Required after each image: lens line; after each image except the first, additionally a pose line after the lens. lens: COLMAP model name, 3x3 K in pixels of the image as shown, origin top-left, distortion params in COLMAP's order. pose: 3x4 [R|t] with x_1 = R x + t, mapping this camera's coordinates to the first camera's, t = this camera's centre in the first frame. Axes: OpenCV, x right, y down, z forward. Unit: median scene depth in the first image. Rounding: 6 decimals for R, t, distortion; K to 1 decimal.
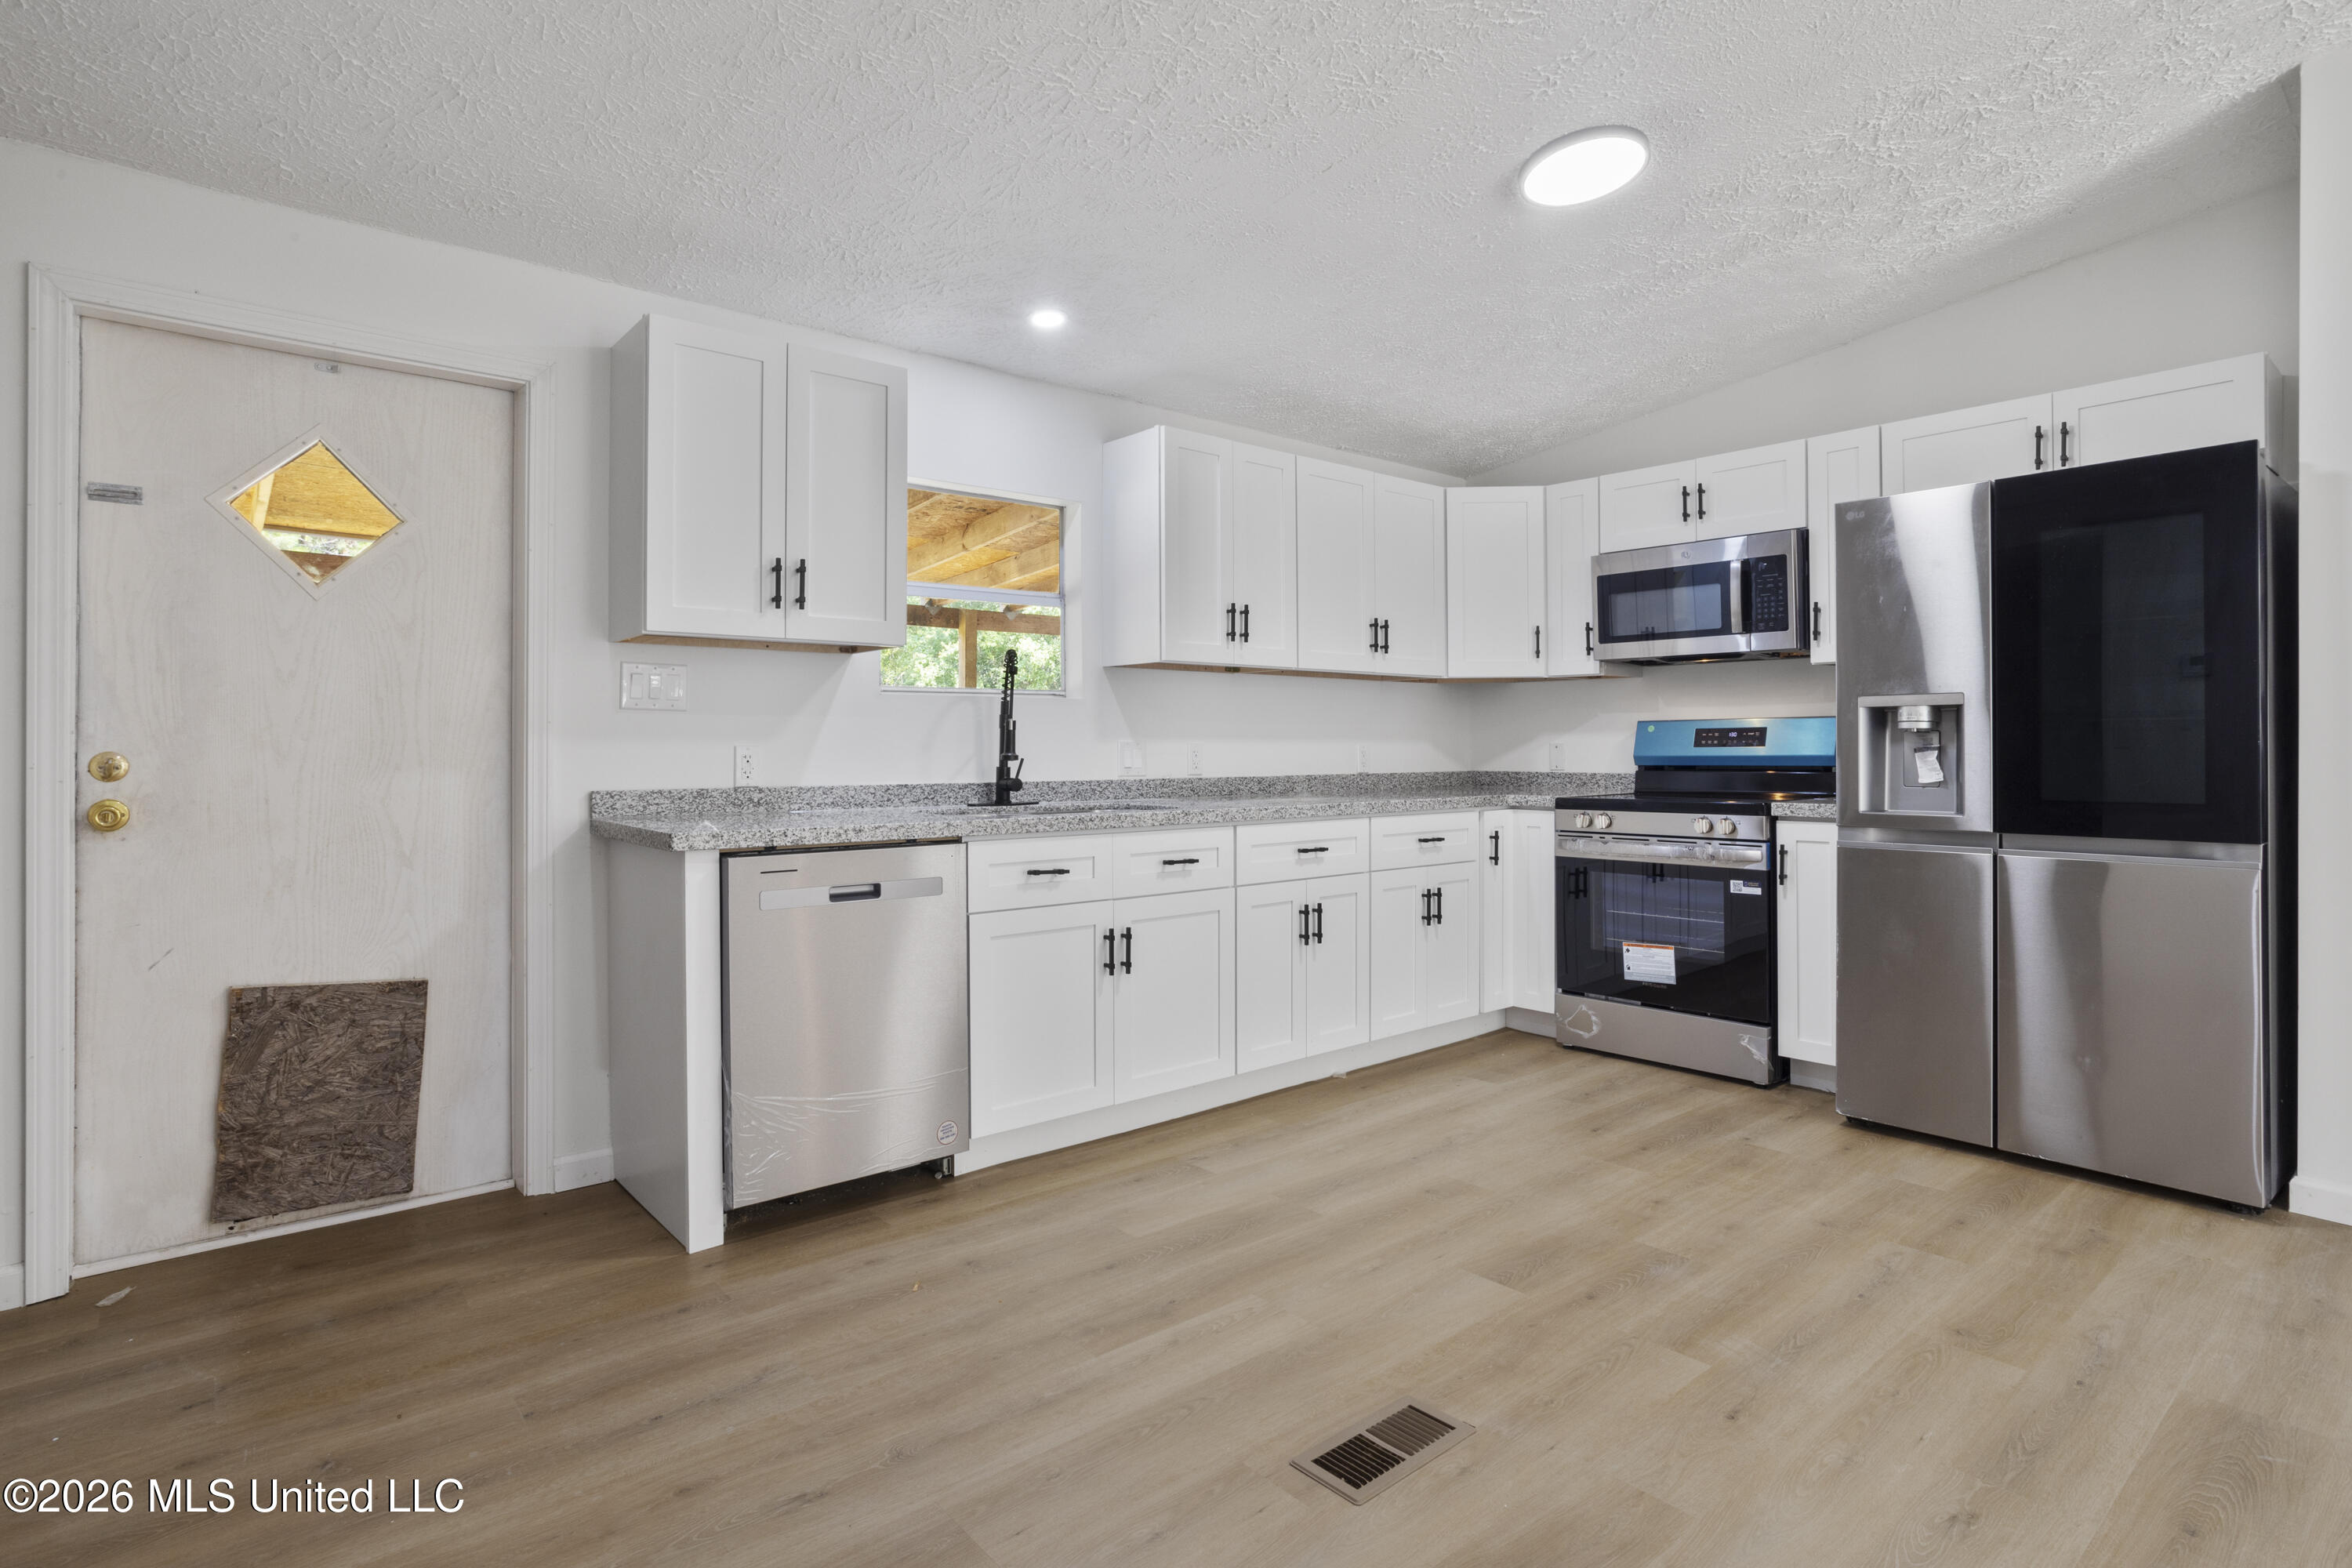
lens RADIAL K [[1183.6, 0, 1171.1], [0, 1183.6, 742.4], [0, 0, 1]] dist [-0.050357, 0.028039]
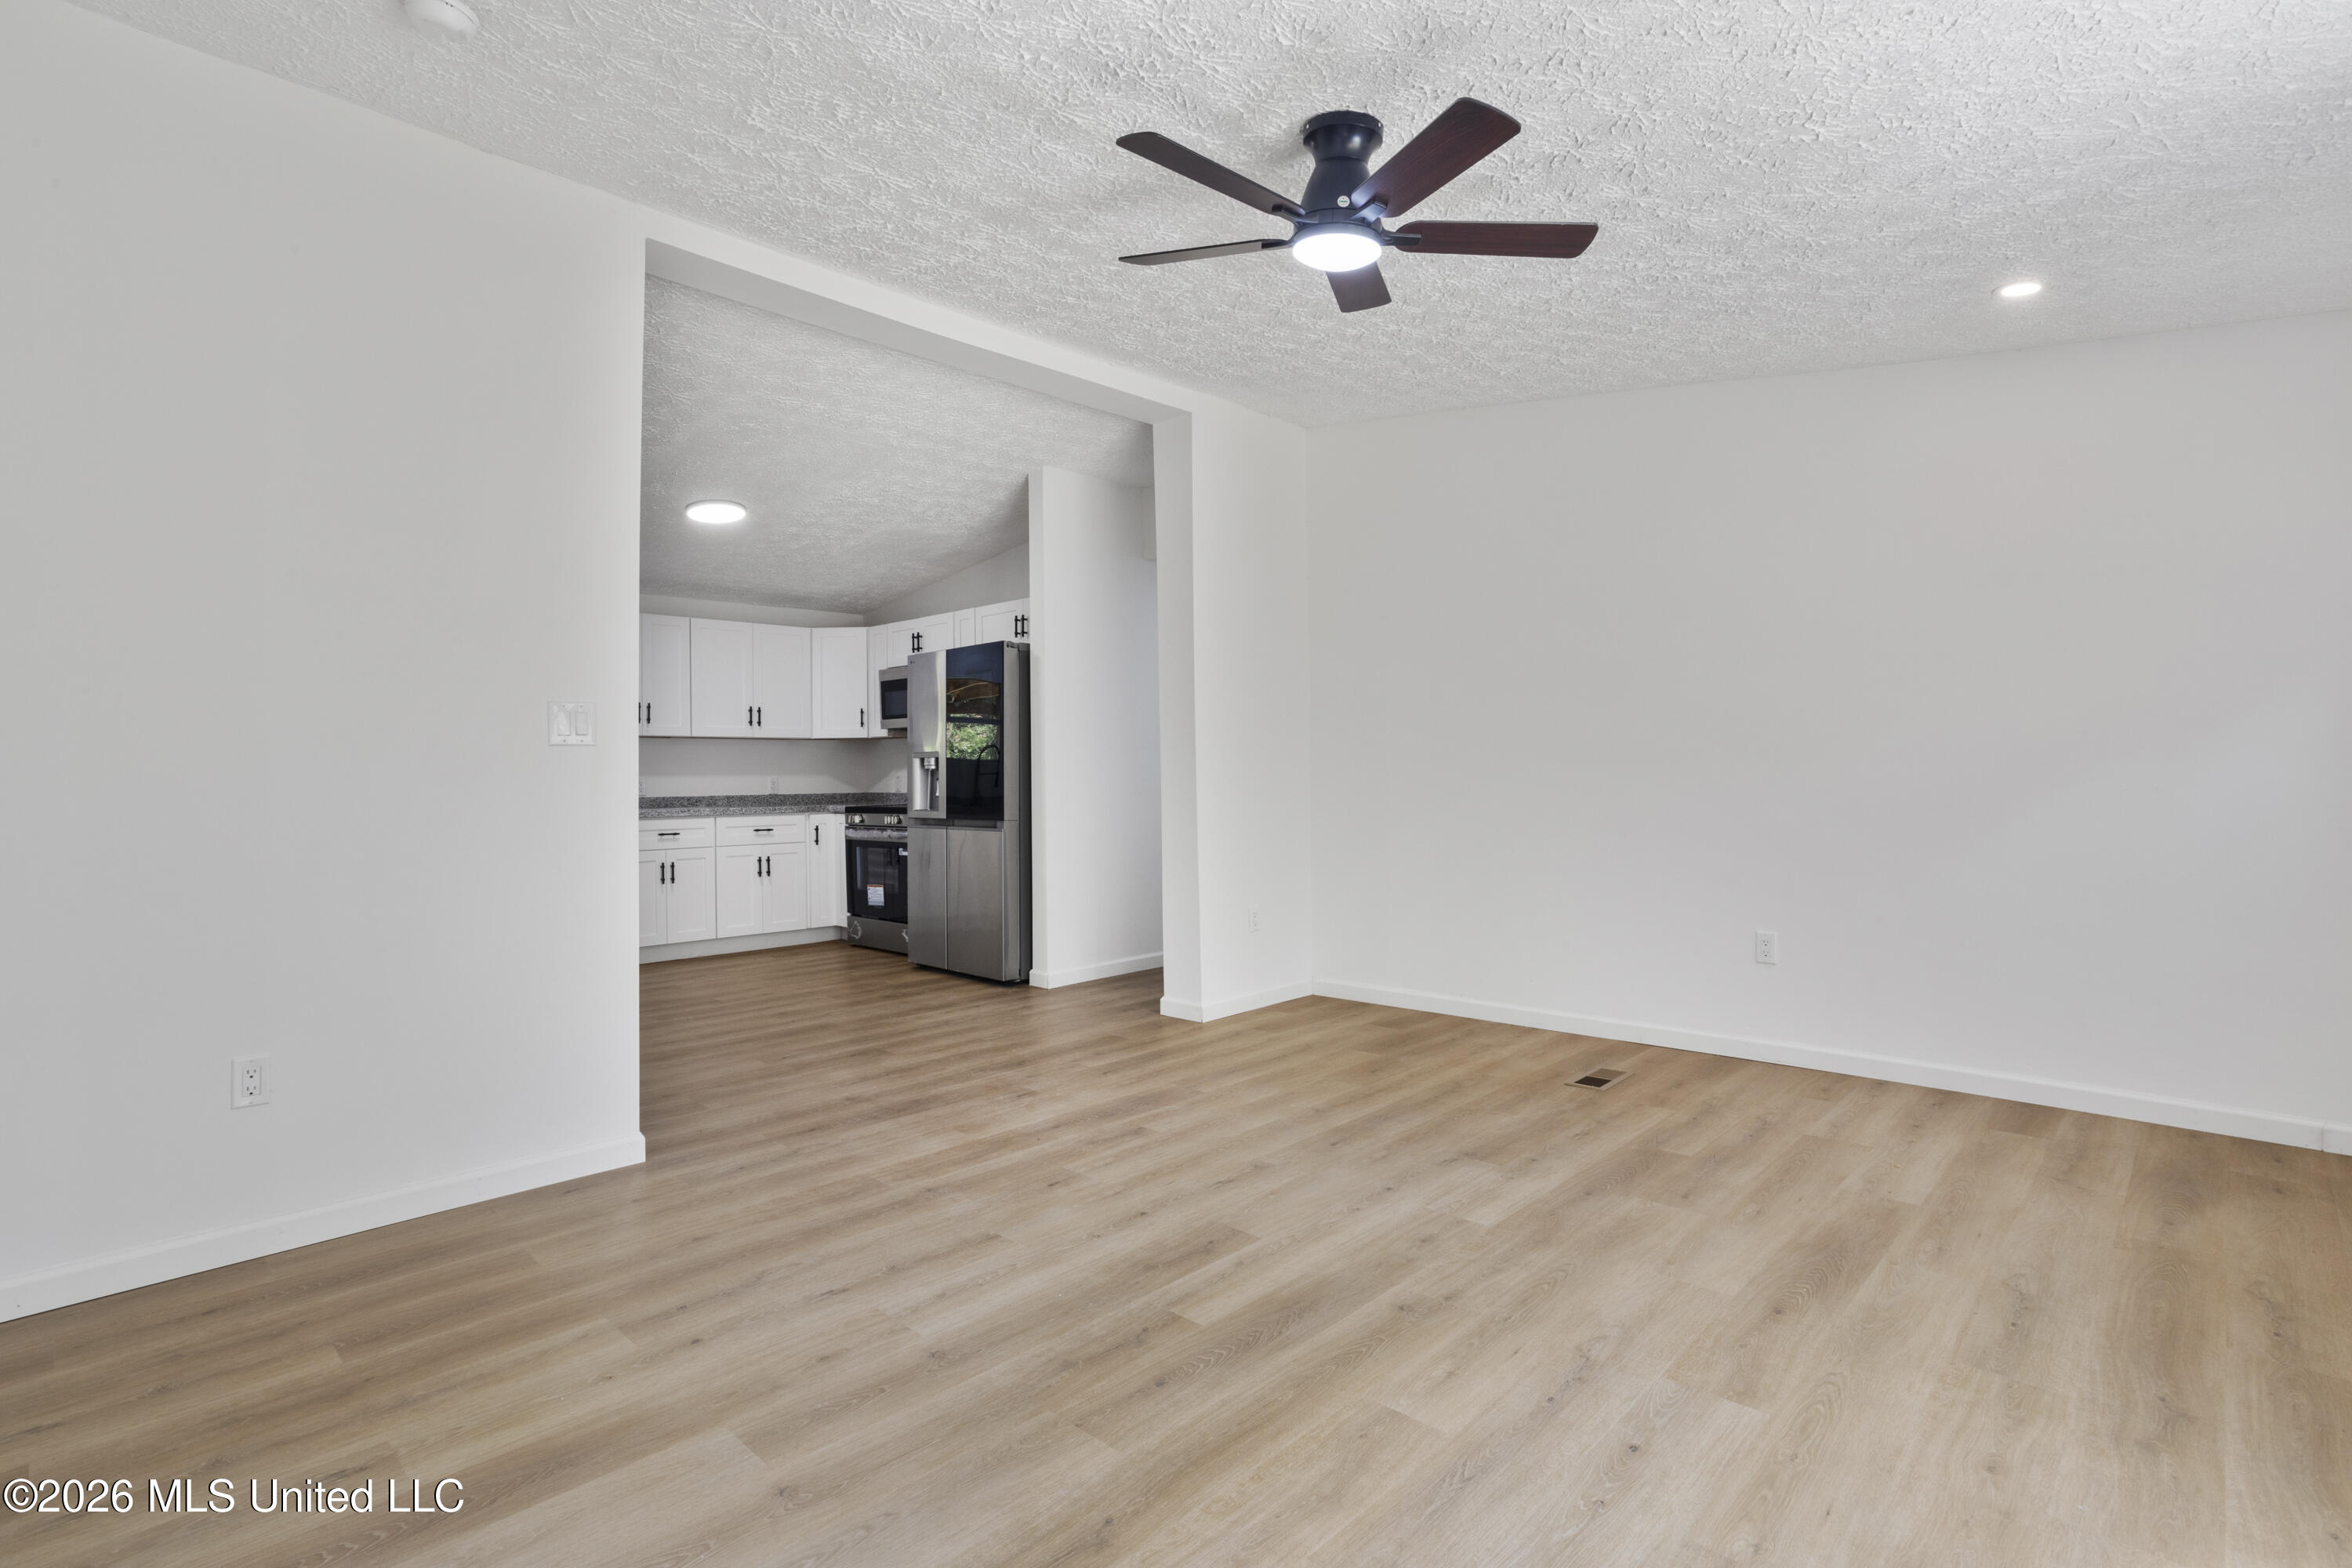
lens RADIAL K [[1125.3, 0, 1168.0], [0, 1125.3, 751.4], [0, 0, 1]] dist [-0.052335, 0.029219]
pose [[0.994195, -0.006009, 0.107425, 0.841285], [0.007759, 0.999844, -0.015878, -0.008682], [-0.107313, 0.016619, 0.994086, -1.005263]]
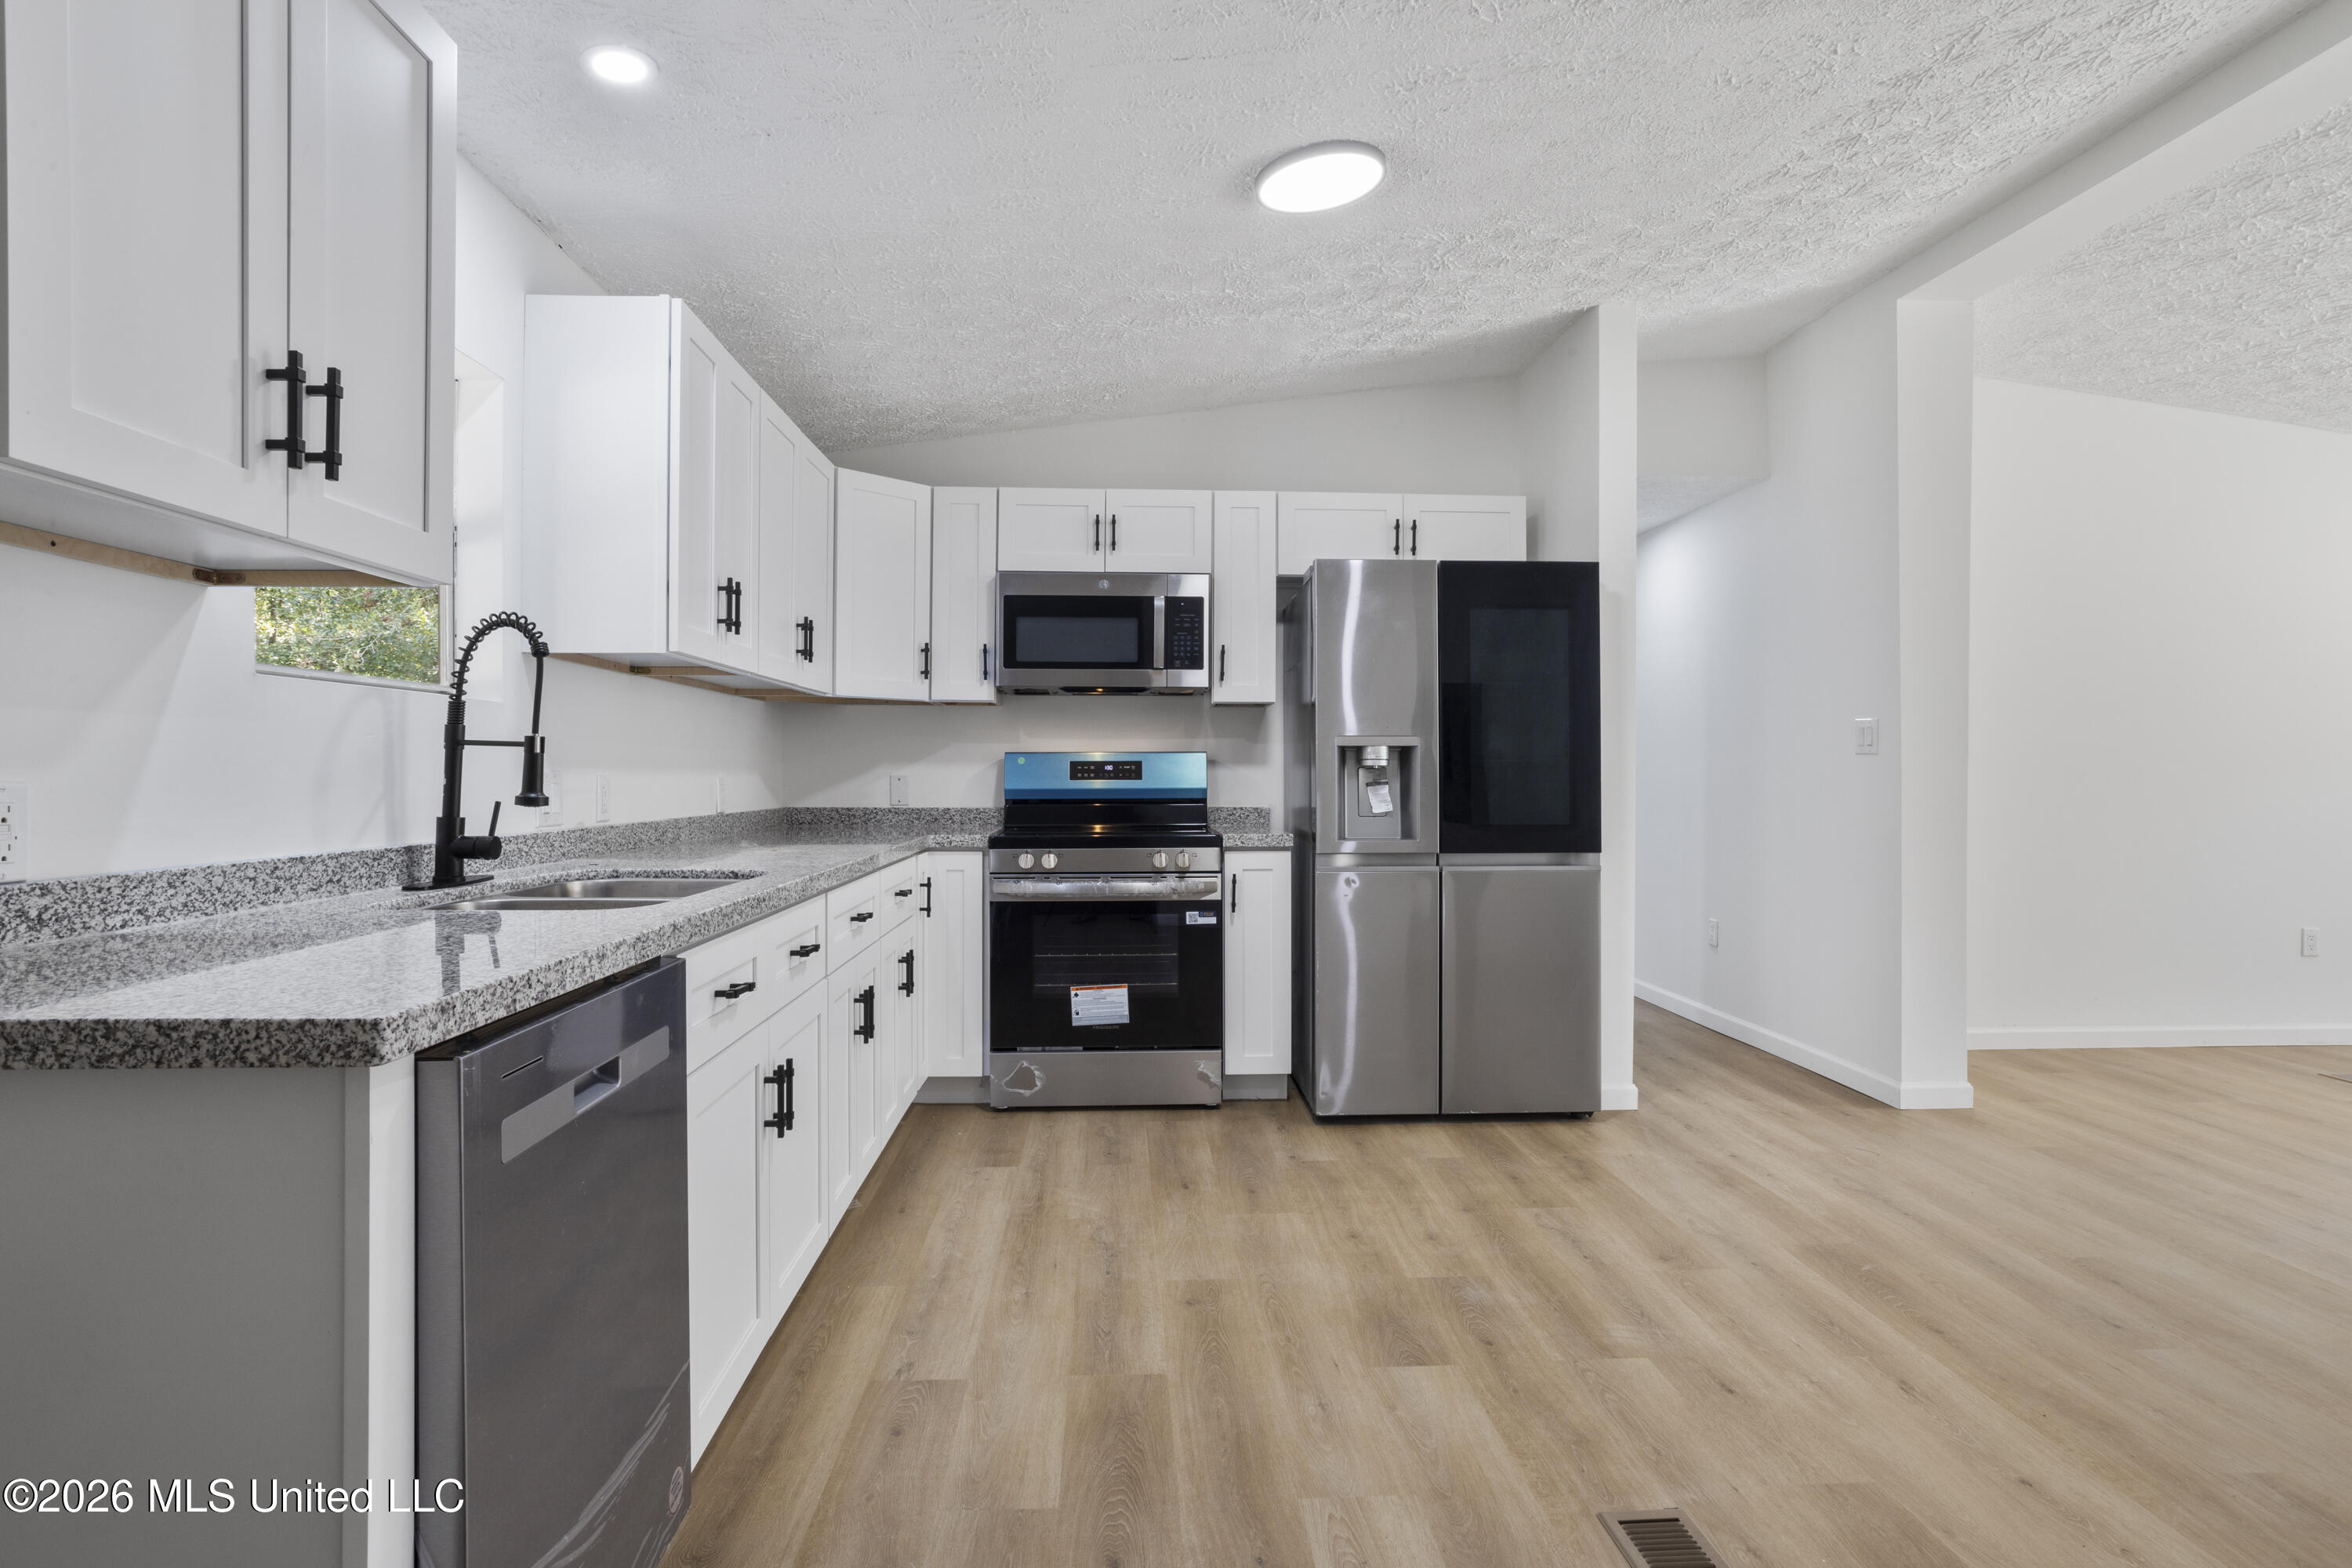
lens RADIAL K [[1223.1, 0, 1166.2], [0, 1223.1, 776.5], [0, 0, 1]] dist [-0.063447, 0.037928]
pose [[0.607538, 0.002524, 0.794287, -0.443645], [-0.007285, 0.999971, 0.002394, -0.002869], [-0.794257, -0.007240, 0.607538, 0.432981]]
